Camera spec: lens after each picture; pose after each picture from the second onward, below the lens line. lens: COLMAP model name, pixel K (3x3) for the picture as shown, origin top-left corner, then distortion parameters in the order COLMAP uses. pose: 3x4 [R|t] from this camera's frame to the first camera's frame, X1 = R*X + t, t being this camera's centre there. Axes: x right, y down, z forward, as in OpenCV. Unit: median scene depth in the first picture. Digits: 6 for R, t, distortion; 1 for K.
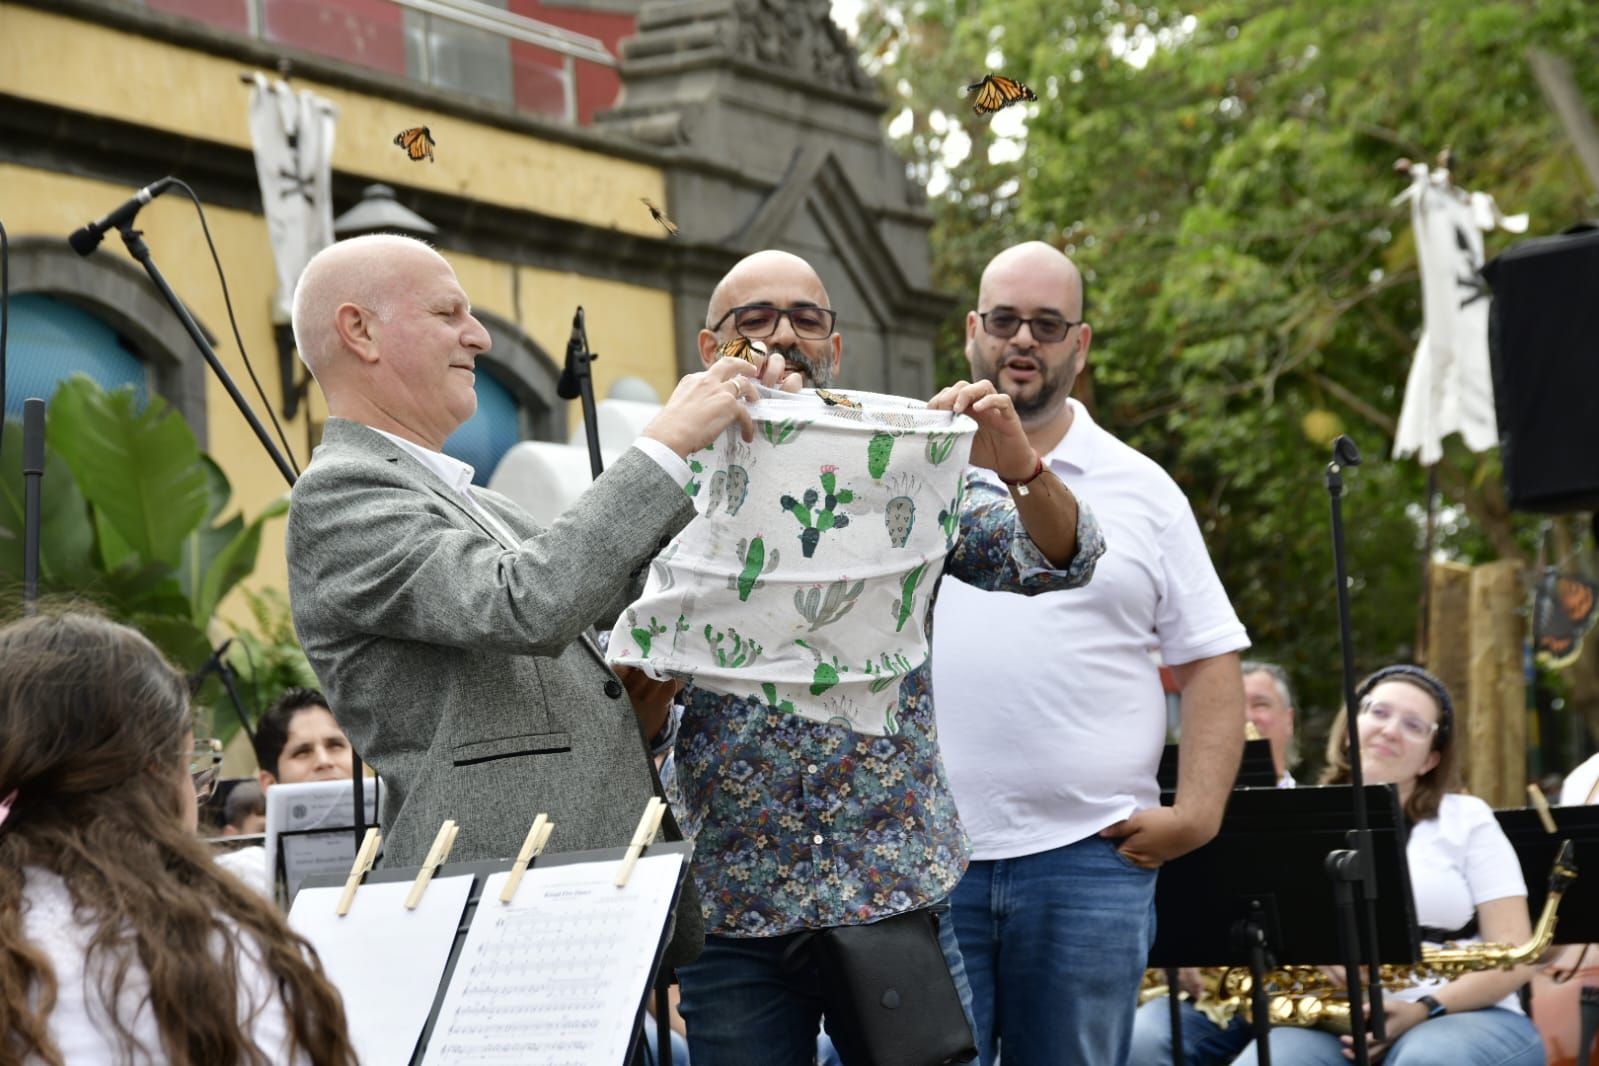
lens RADIAL K [[3283.0, 0, 802.8], [0, 3283.0, 563.4], [0, 0, 1]] dist [0.372343, -0.024275]
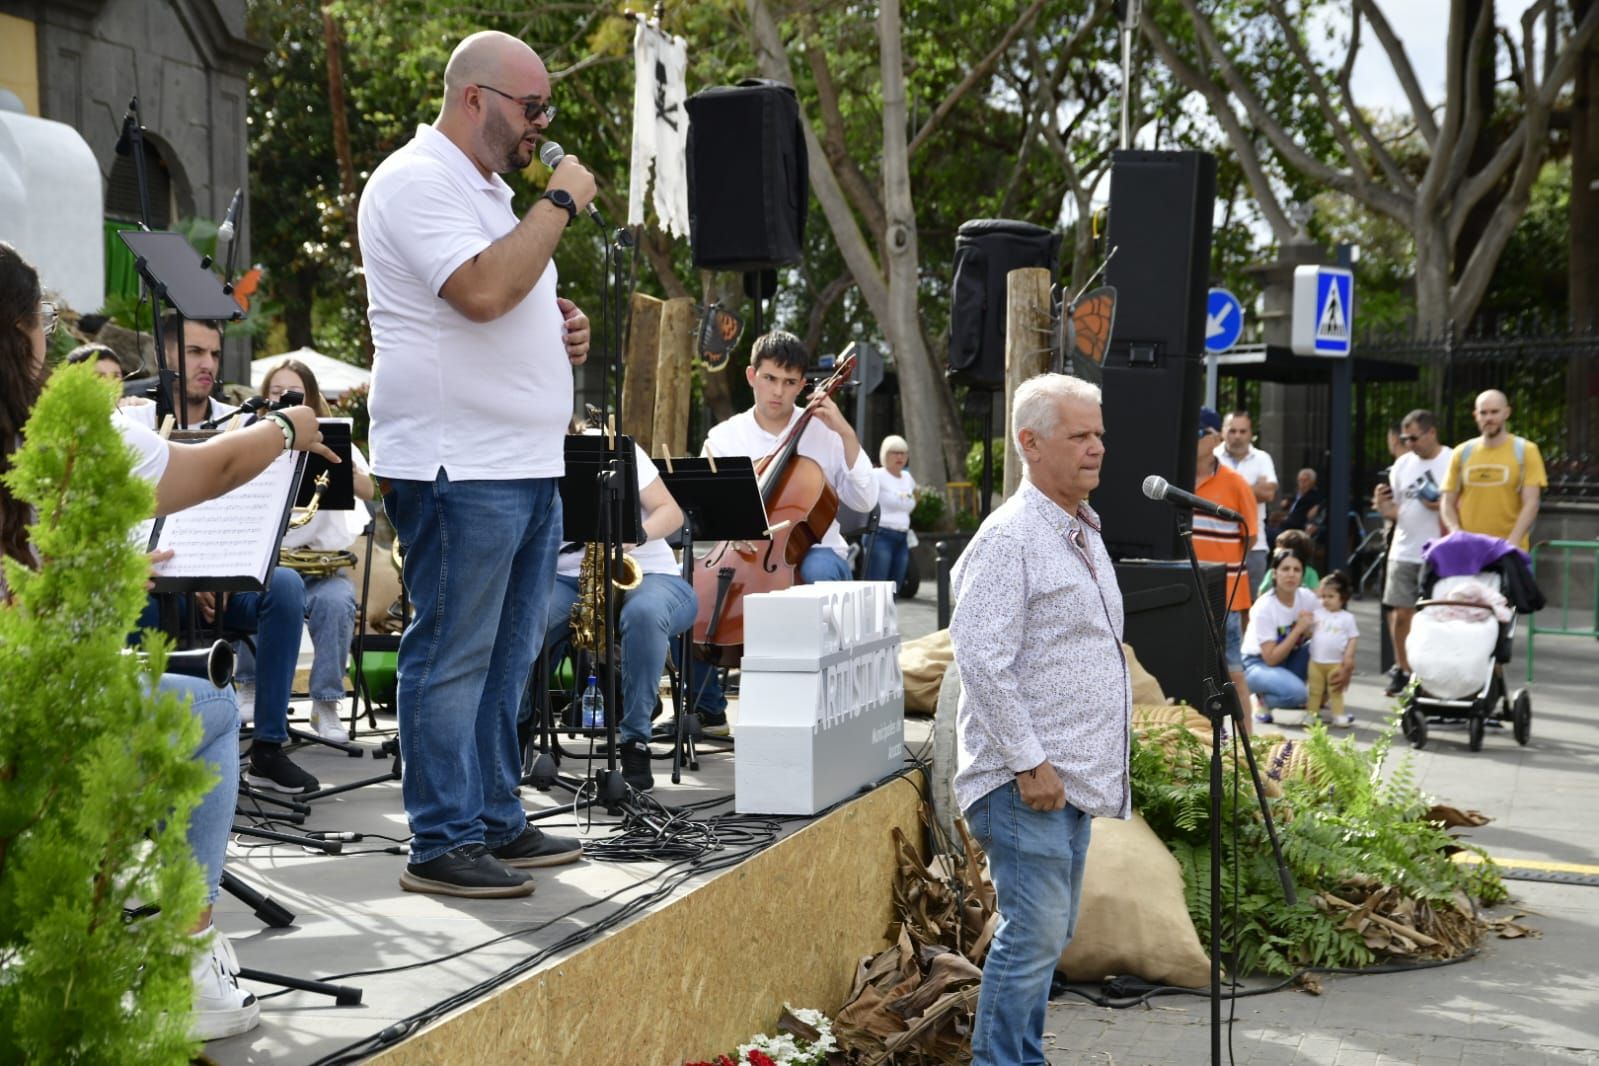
lens RADIAL K [[2944.5, 0, 802.6], [0, 2944.5, 560.4], [0, 0, 1]] dist [0.265018, 0.324315]
pose [[0.963401, 0.045299, 0.264208, -0.077672], [-0.071888, 0.993174, 0.091851, -0.008816], [-0.258244, -0.107483, 0.960082, -0.275540]]
